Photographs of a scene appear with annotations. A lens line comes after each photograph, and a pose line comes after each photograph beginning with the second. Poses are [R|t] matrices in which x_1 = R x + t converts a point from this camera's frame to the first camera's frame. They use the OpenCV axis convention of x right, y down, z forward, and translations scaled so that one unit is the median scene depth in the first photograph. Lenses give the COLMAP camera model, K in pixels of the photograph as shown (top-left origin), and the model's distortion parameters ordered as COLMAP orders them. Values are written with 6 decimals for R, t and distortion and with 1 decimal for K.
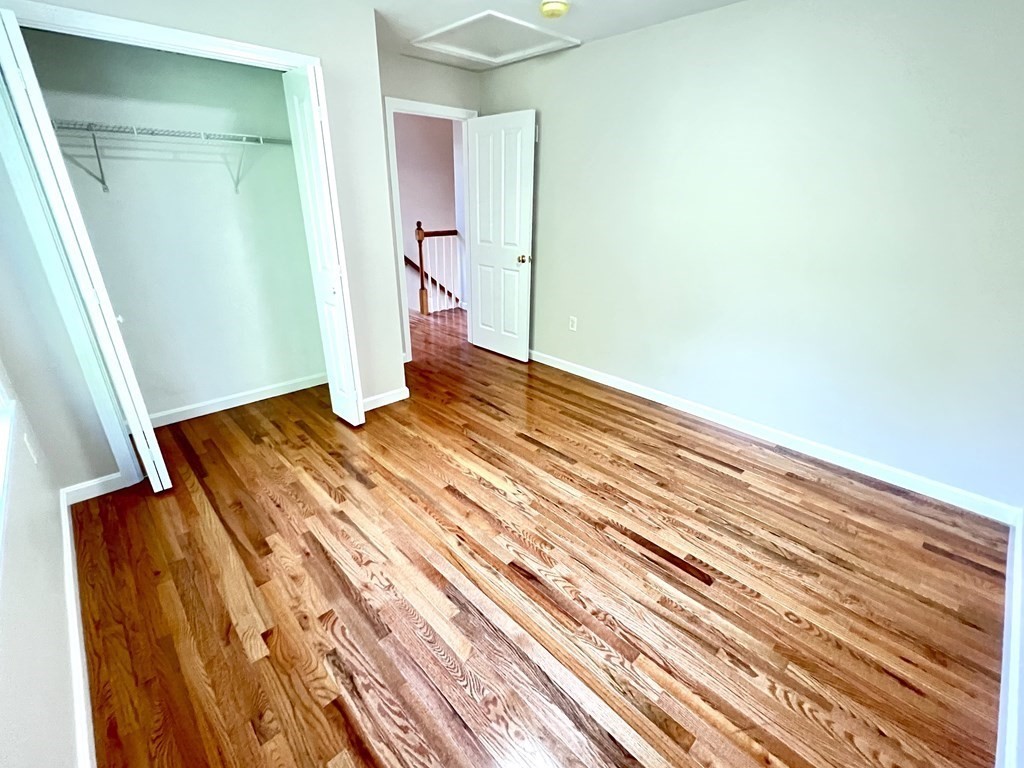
lens RADIAL K [[460.7, 0, 512.8], [0, 460.7, 383.6], [0, 0, 1]] dist [0.000335, -0.000021]
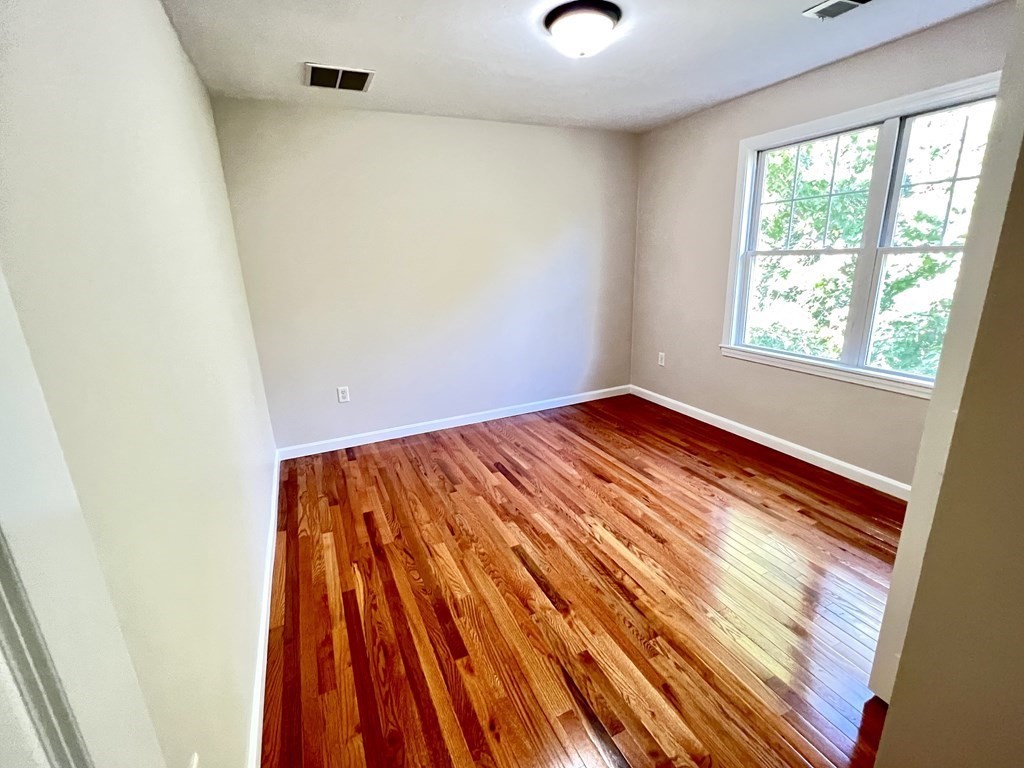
lens RADIAL K [[460.7, 0, 513.4], [0, 460.7, 383.8], [0, 0, 1]] dist [0.000335, -0.000021]
pose [[-0.947169, -0.063329, 0.314422, -0.130290], [0.146572, 0.786498, 0.599948, -0.674259], [-0.285286, 0.614337, -0.735664, 1.652785]]
